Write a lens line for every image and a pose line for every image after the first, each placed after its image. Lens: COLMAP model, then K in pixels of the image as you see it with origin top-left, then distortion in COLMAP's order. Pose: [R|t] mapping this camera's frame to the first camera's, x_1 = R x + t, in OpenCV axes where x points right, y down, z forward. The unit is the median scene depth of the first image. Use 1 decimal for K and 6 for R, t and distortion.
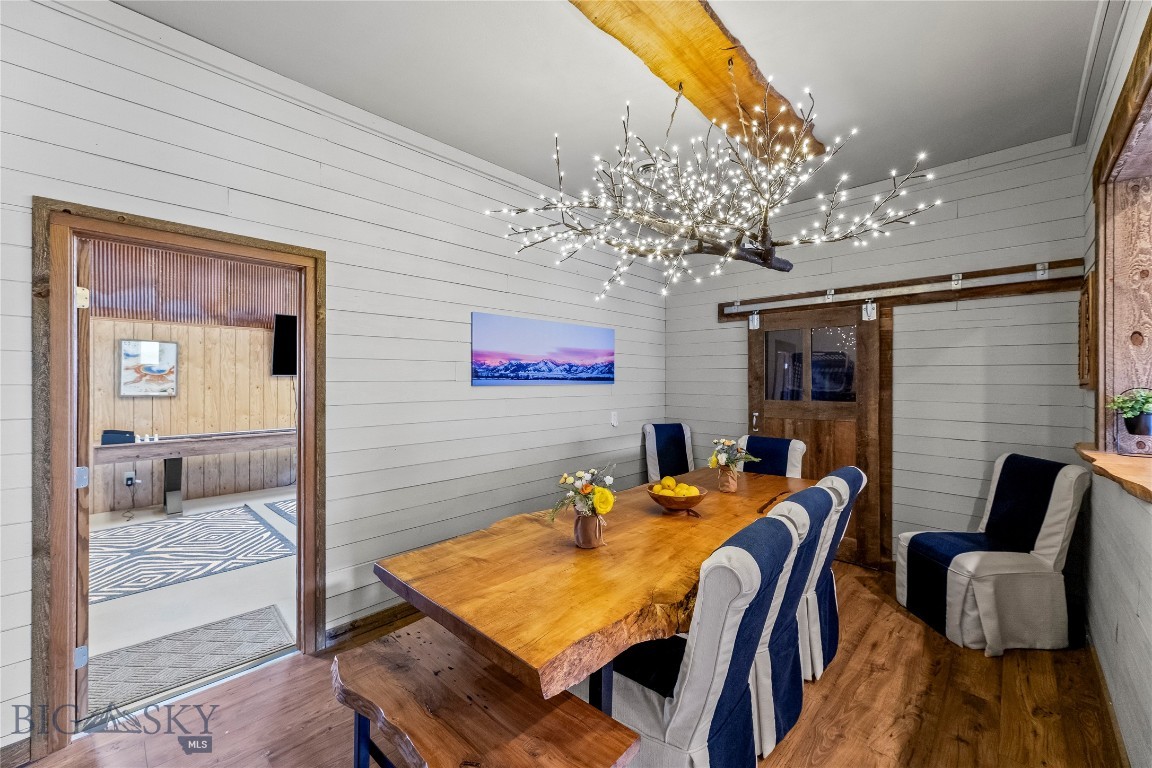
lens RADIAL K [[454.7, 0, 575.1], [0, 454.7, 379.5], [0, 0, 1]] dist [0.001028, 0.000149]
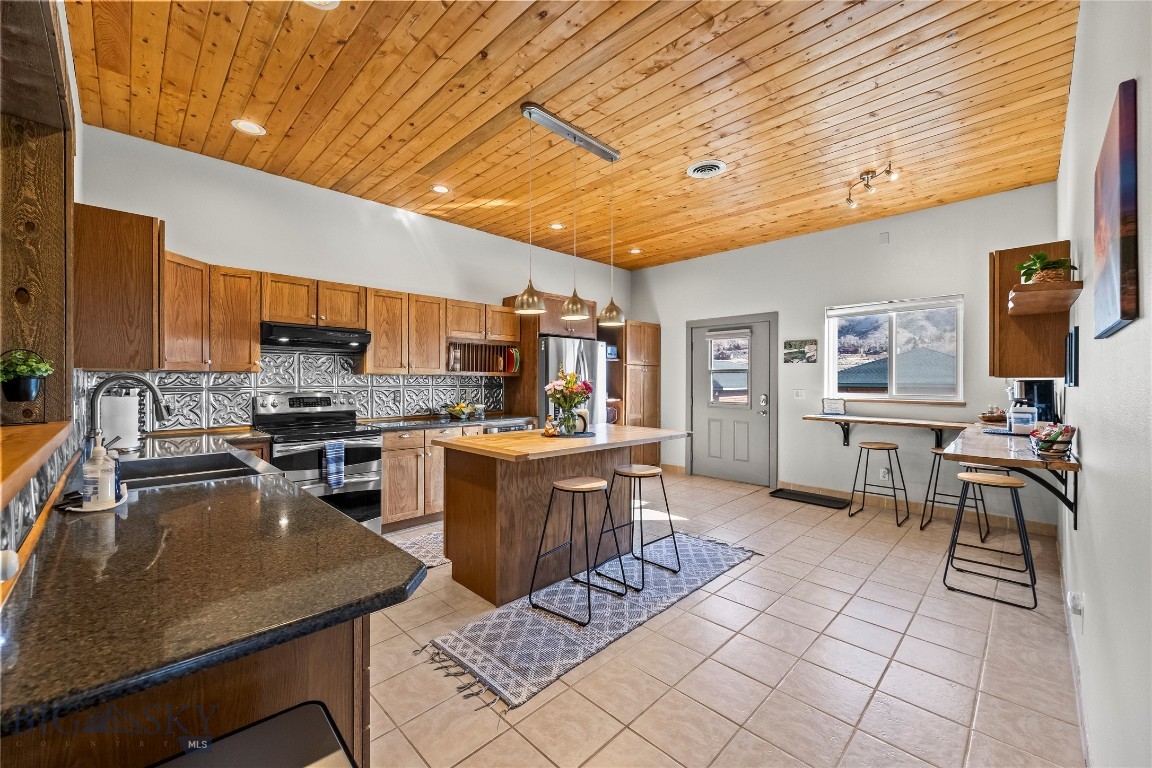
lens RADIAL K [[454.7, 0, 577.5], [0, 454.7, 381.0], [0, 0, 1]] dist [0.001028, 0.000149]
pose [[0.011205, -0.006137, 0.999918, 0.199826], [0.000285, 0.999981, 0.006134, 0.043089], [-0.999937, 0.000217, 0.011207, -0.065076]]
